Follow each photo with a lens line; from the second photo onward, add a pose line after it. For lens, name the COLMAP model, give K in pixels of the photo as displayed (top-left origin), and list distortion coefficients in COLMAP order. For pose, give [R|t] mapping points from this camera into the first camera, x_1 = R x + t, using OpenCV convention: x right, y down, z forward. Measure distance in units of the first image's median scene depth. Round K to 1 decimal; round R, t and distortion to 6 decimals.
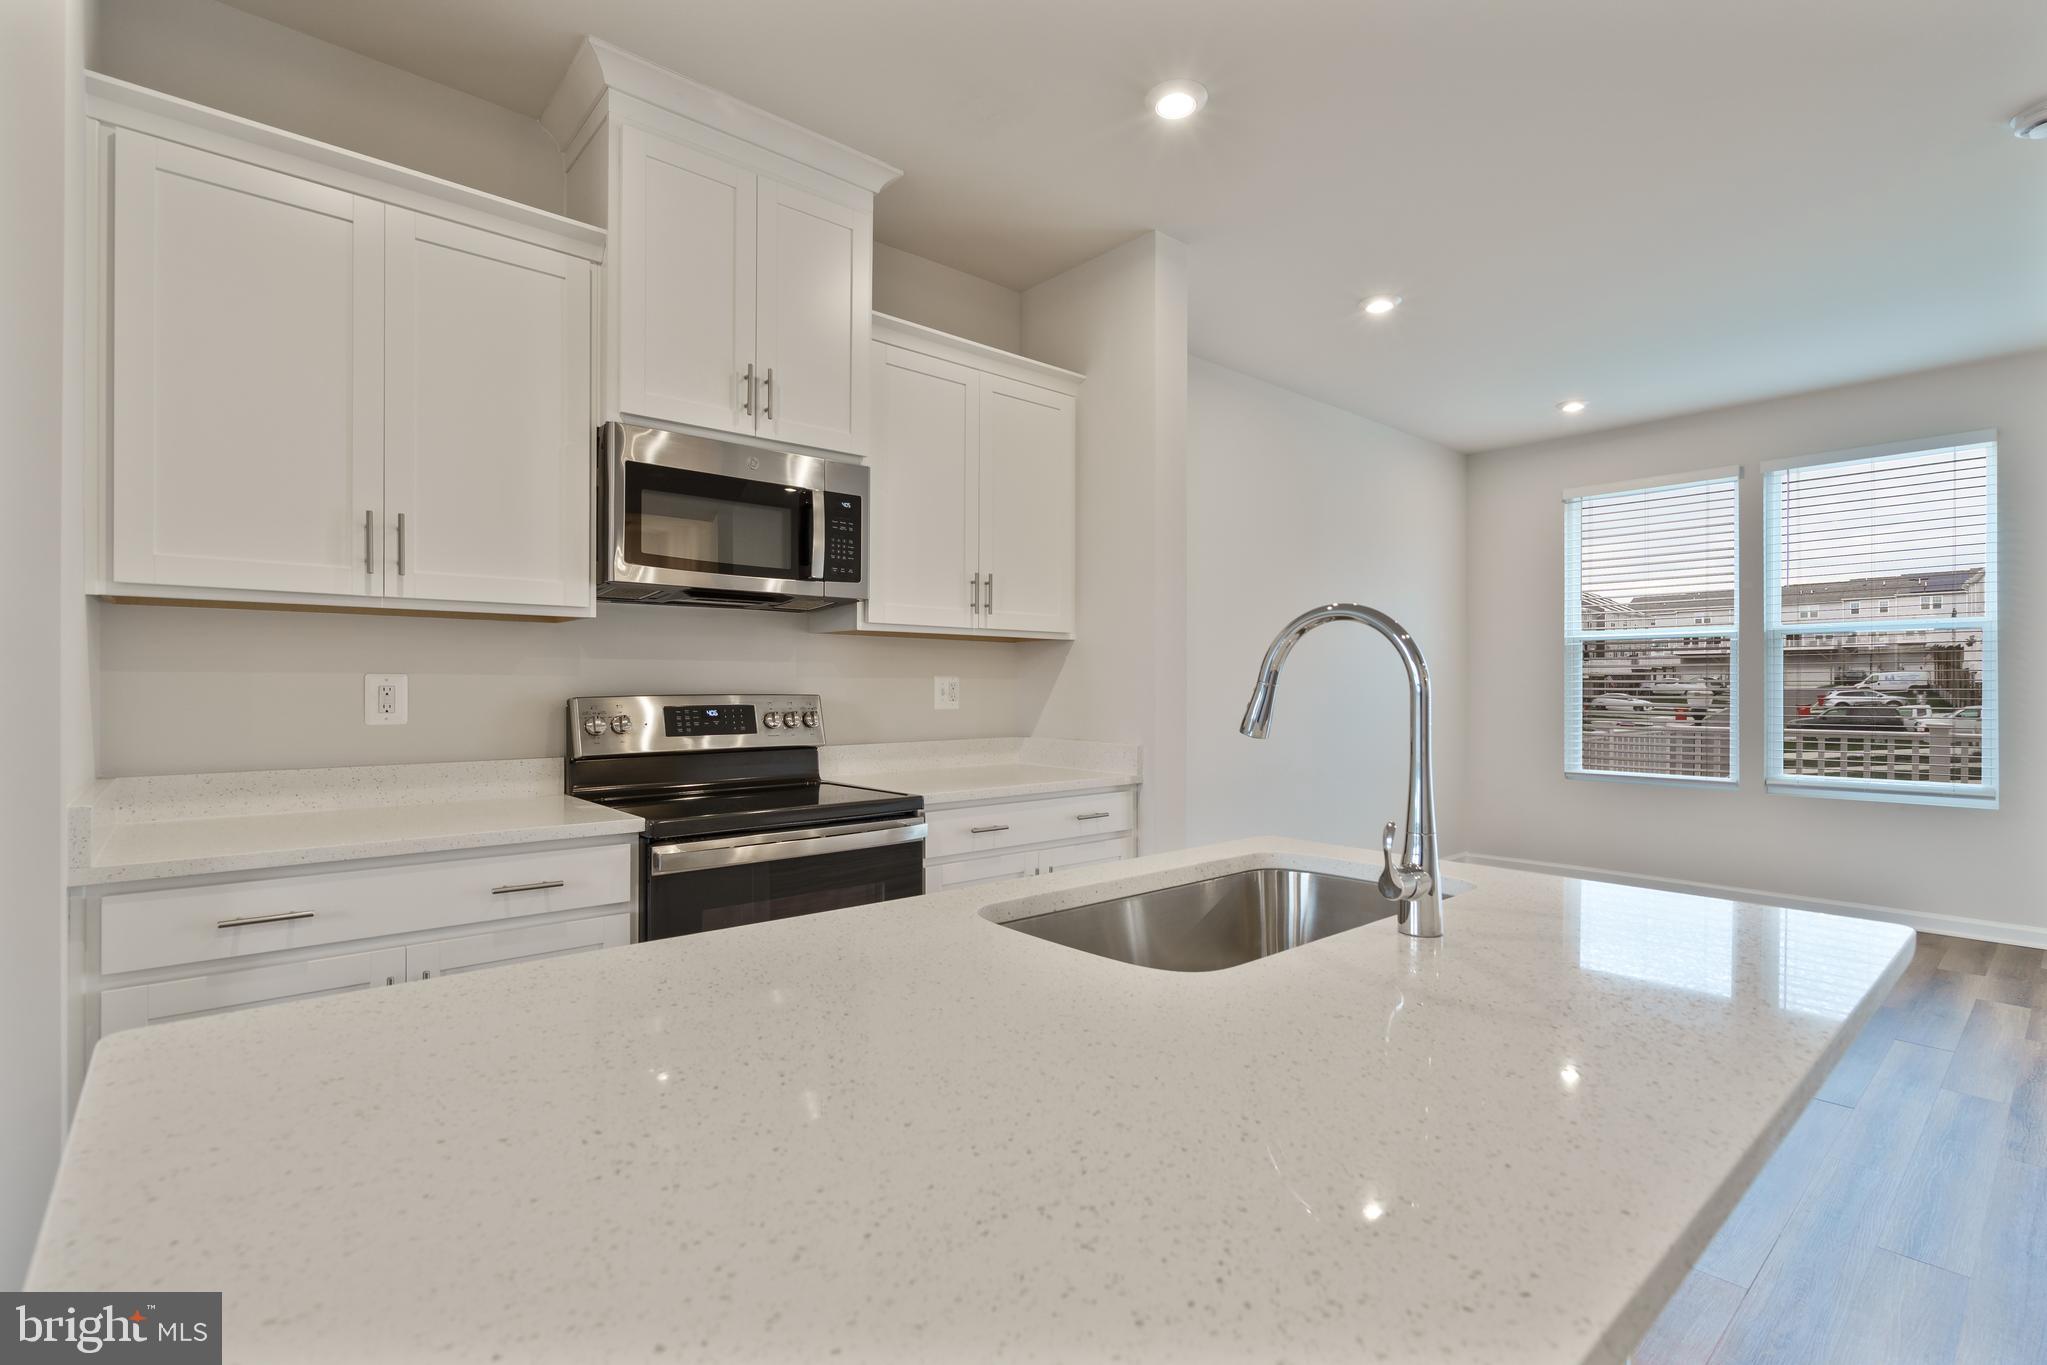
lens RADIAL K [[953.3, 0, 1023.5], [0, 953.3, 682.5], [0, 0, 1]] dist [-0.001018, -0.000022]
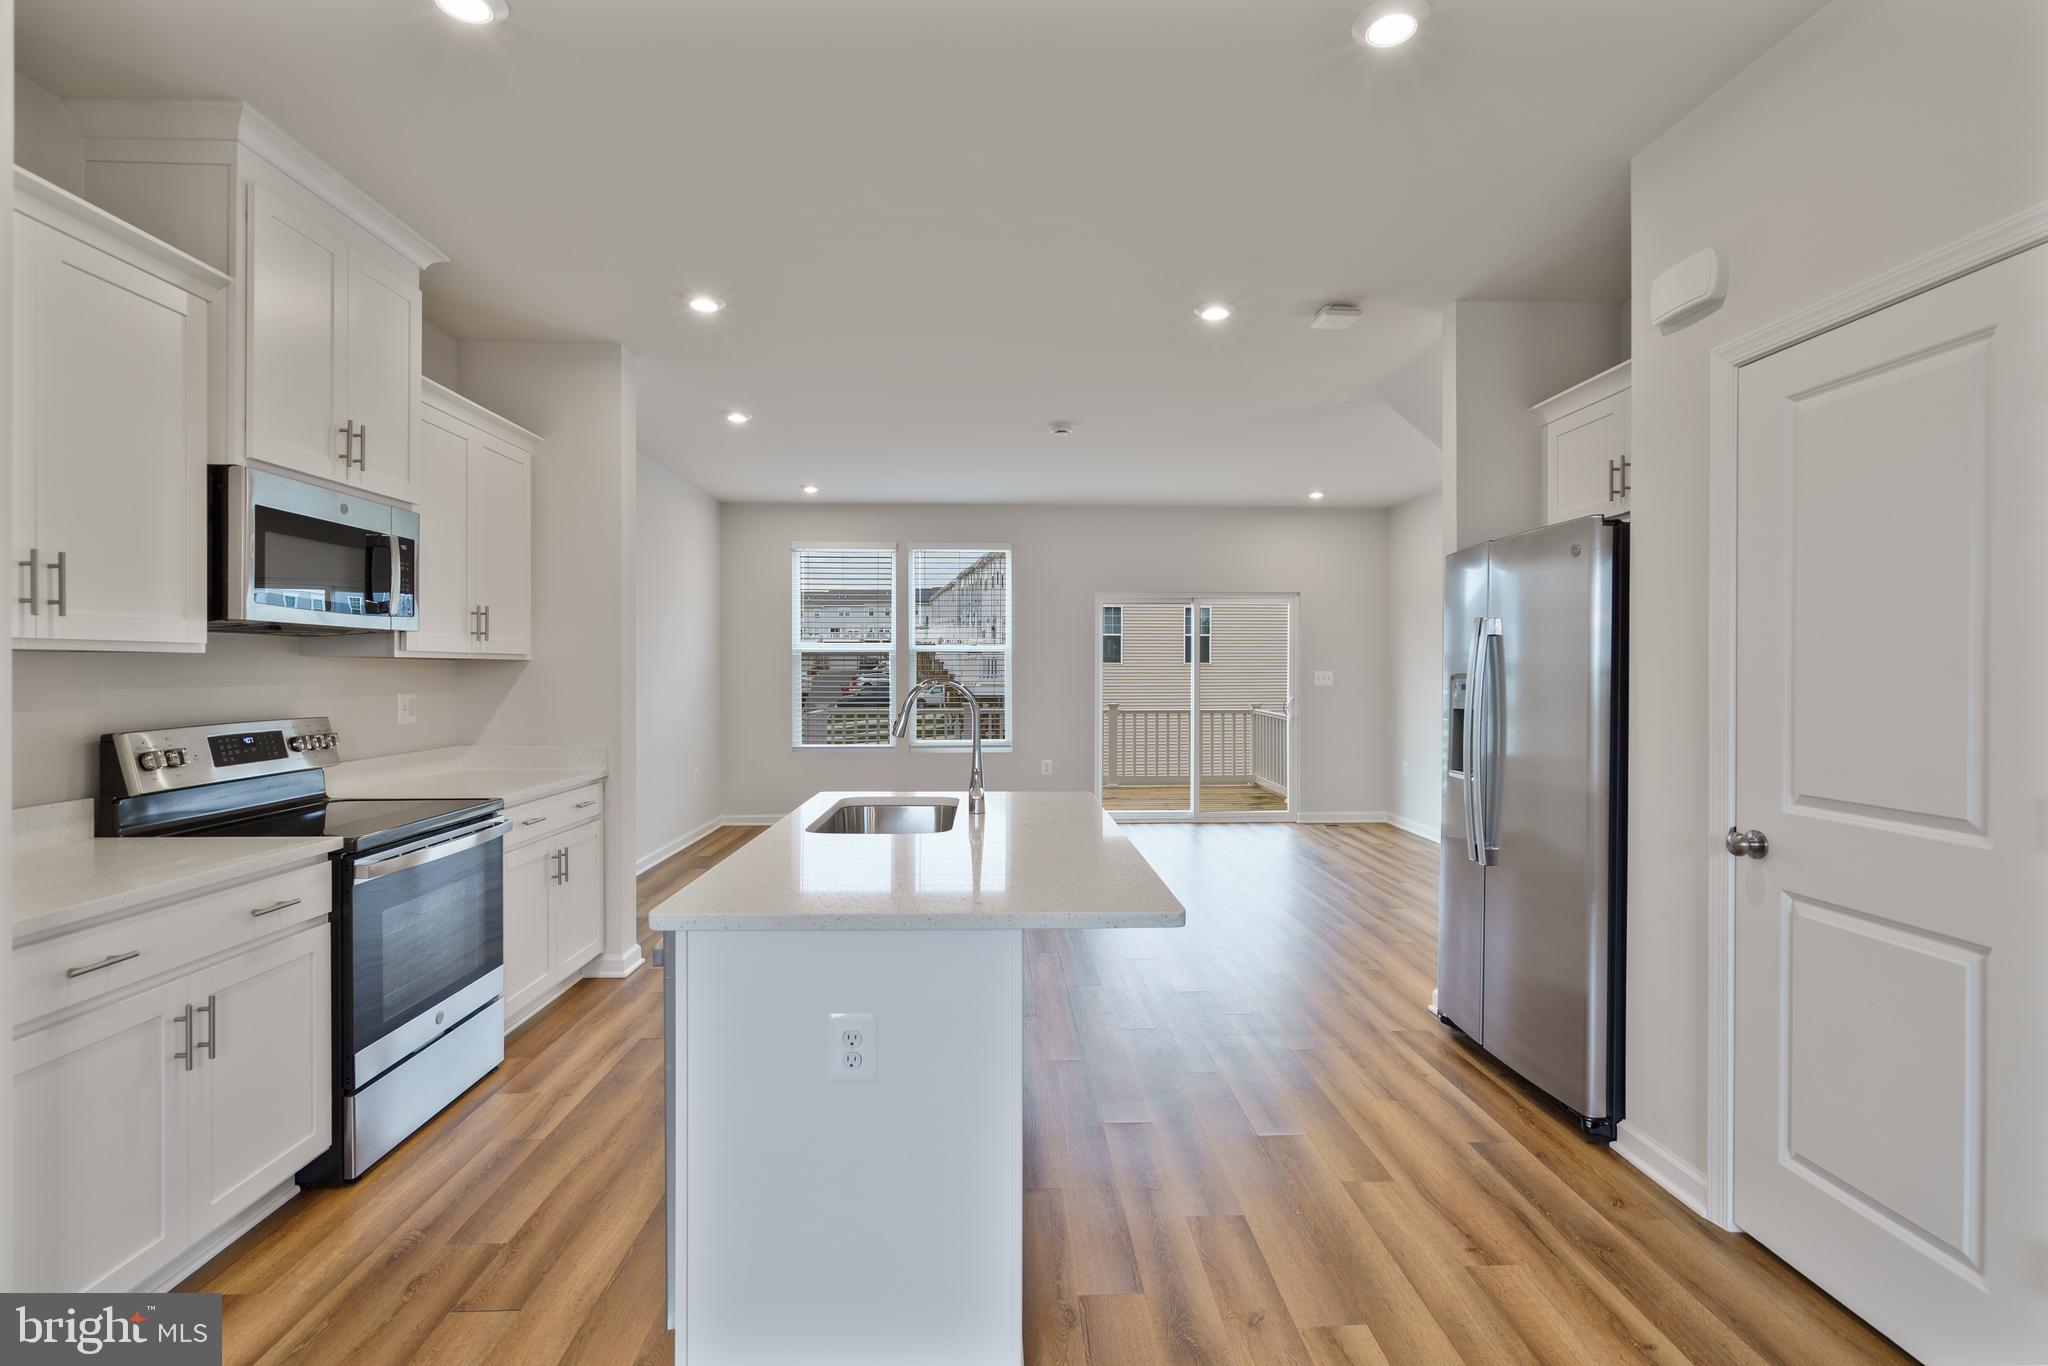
lens RADIAL K [[941.7, 0, 1040.8], [0, 941.7, 676.4], [0, 0, 1]] dist [0.001093, 0.000602]
pose [[0.621495, -0.003669, 0.783409, -0.571373], [-0.006438, 0.999931, 0.009790, -0.049328], [-0.783392, -0.011128, 0.621429, -0.264332]]
